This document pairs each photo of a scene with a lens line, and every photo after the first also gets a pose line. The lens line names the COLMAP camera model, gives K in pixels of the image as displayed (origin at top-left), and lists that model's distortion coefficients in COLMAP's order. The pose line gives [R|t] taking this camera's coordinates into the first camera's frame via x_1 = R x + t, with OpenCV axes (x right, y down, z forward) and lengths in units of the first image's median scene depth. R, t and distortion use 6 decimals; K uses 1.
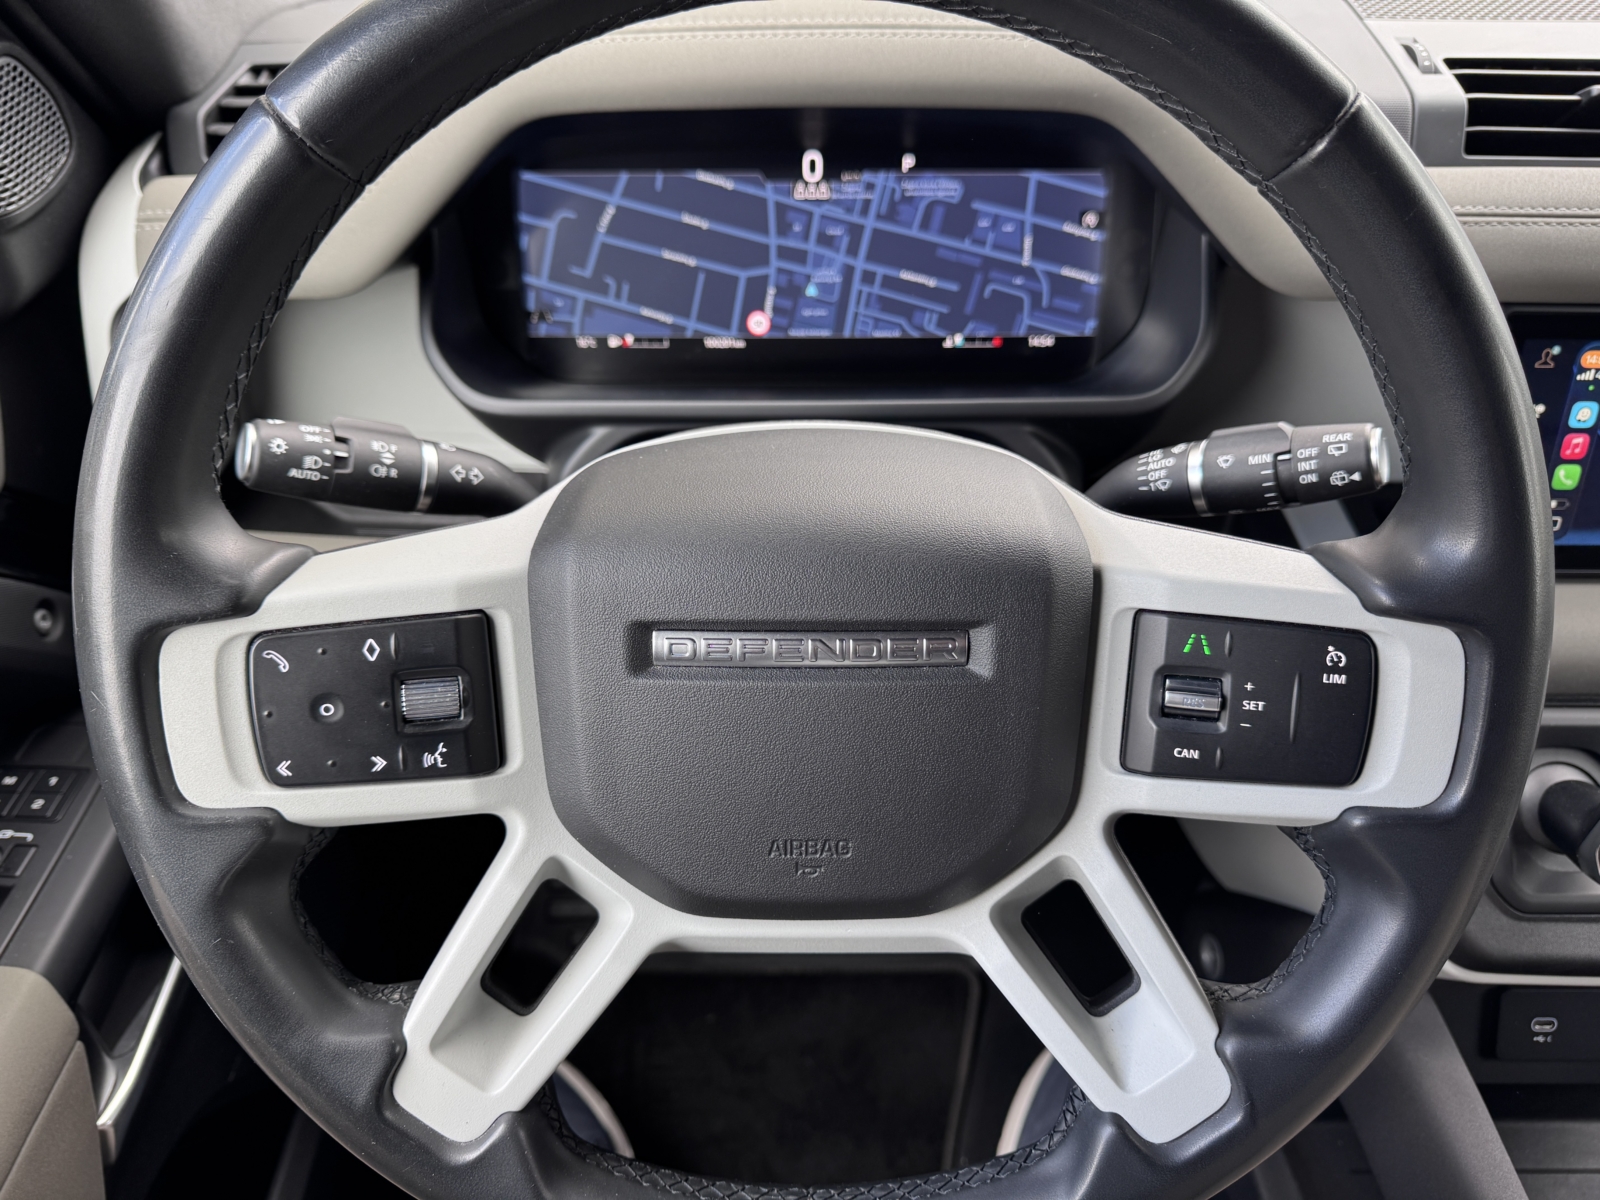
lens RADIAL K [[1140.7, 0, 803.2], [0, 1140.7, 603.1], [0, 0, 1]] dist [-0.007044, -0.010145]
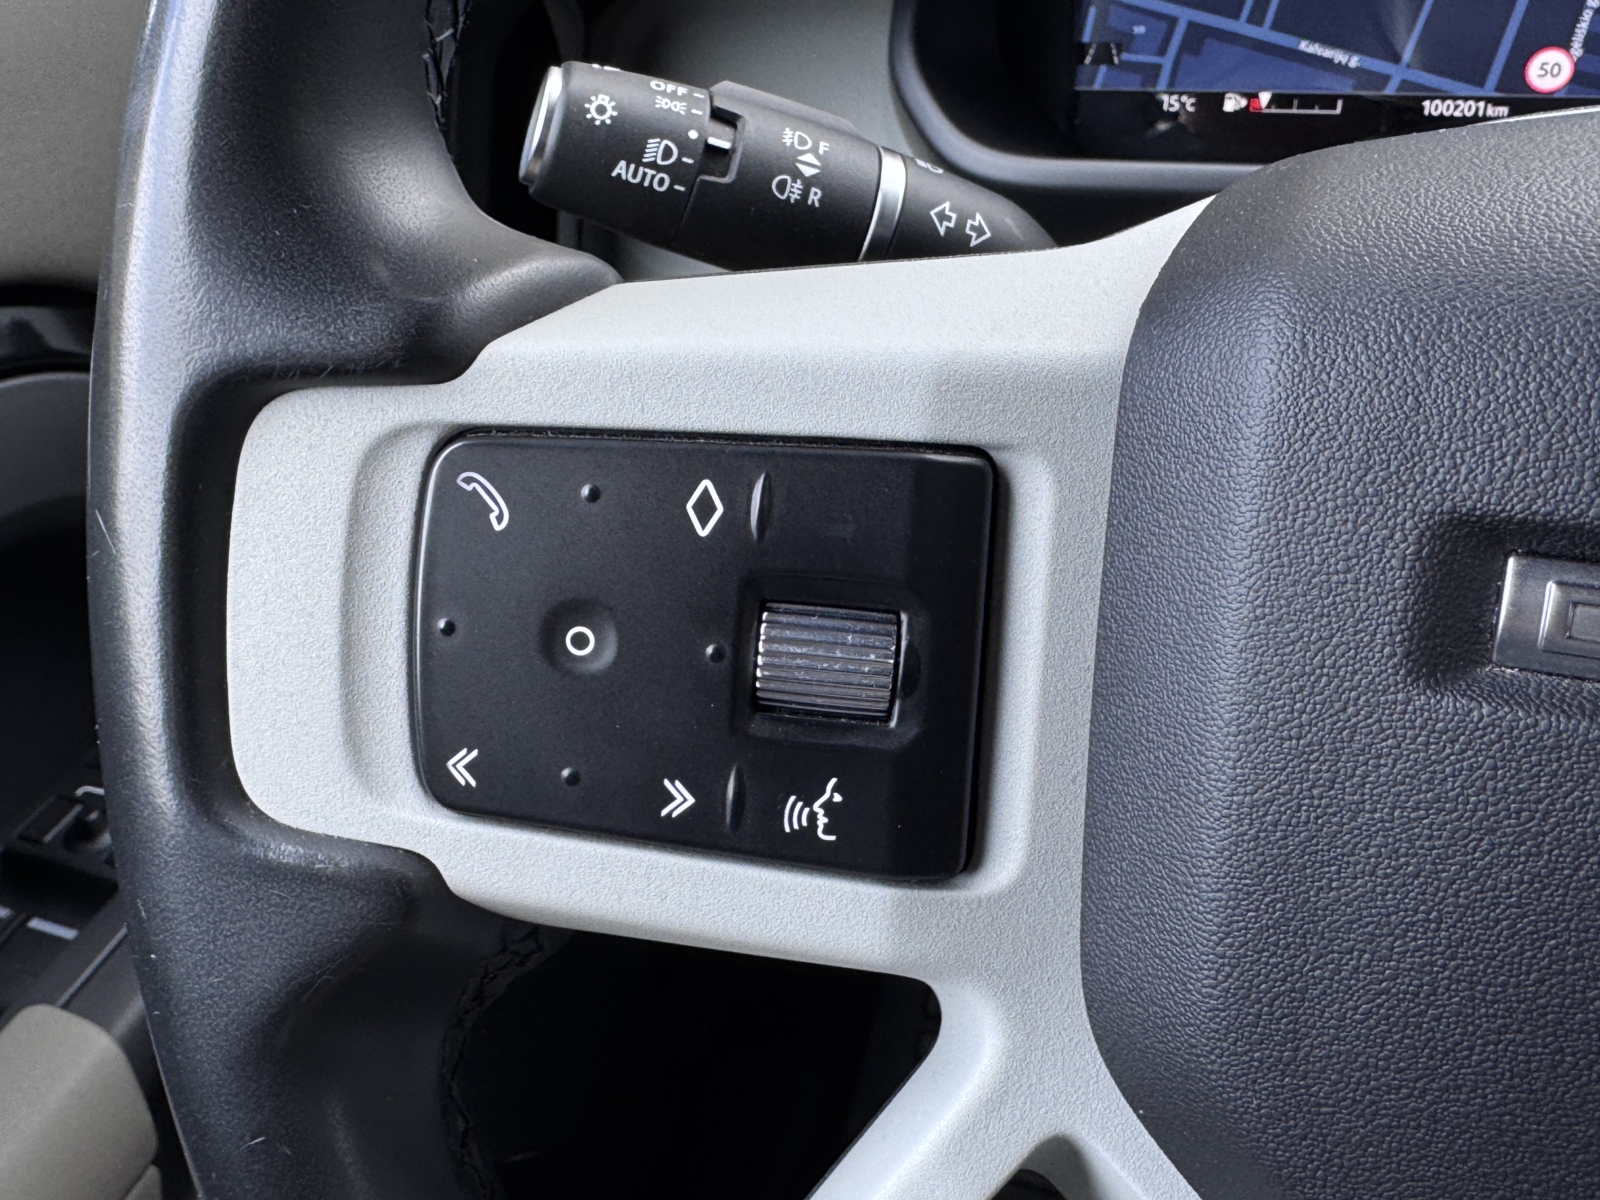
lens RADIAL K [[1533.4, 0, 737.3], [0, 1533.4, 560.6], [0, 0, 1]] dist [0.005943, 0.000000]
pose [[0.923087, 0.137027, -0.359352, -0.167643], [-0.158138, 0.986965, -0.029869, 0.069542], [0.350575, 0.084399, 0.932724, 0.487881]]
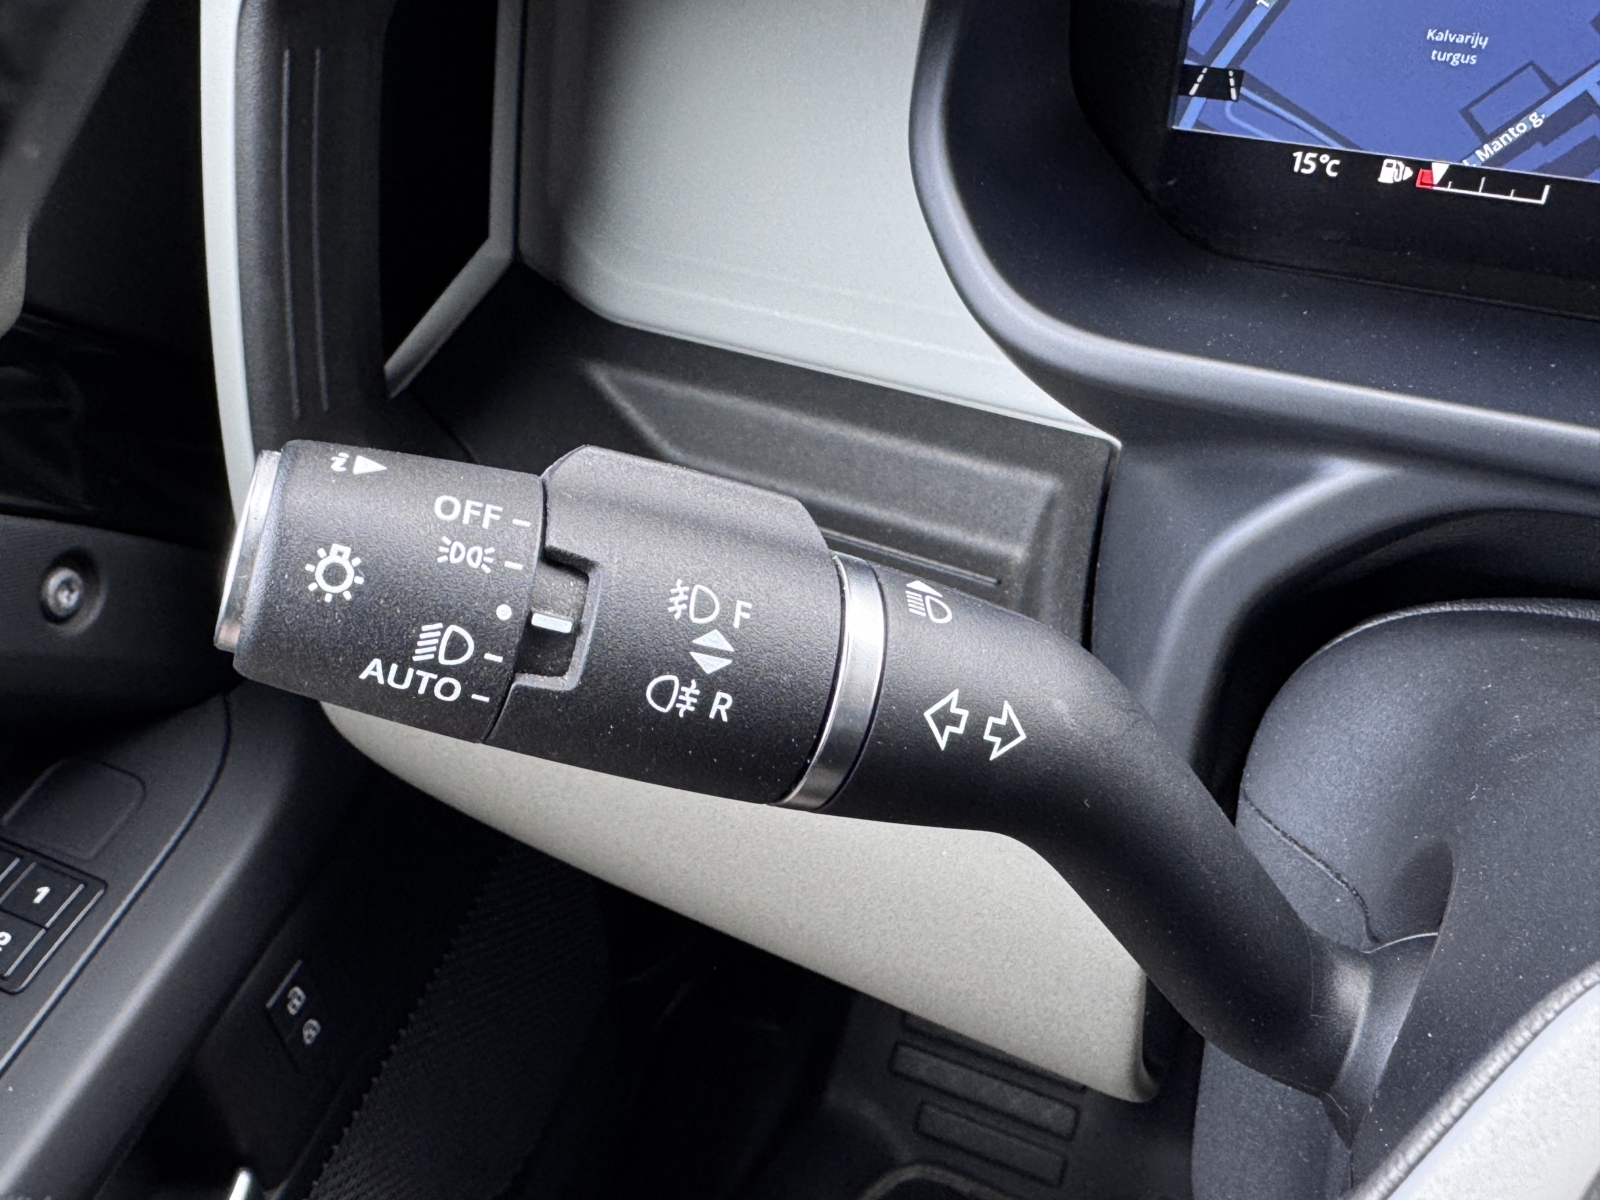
lens RADIAL K [[1533.4, 0, 756.2], [0, 1533.4, 564.8], [0, 0, 1]] dist [0.005943, 0.000000]
pose [[0.912875, 0.230568, -0.336894, -0.283222], [-0.194870, 0.971258, 0.136687, -0.236360], [0.358727, -0.059127, 0.931568, 0.794339]]
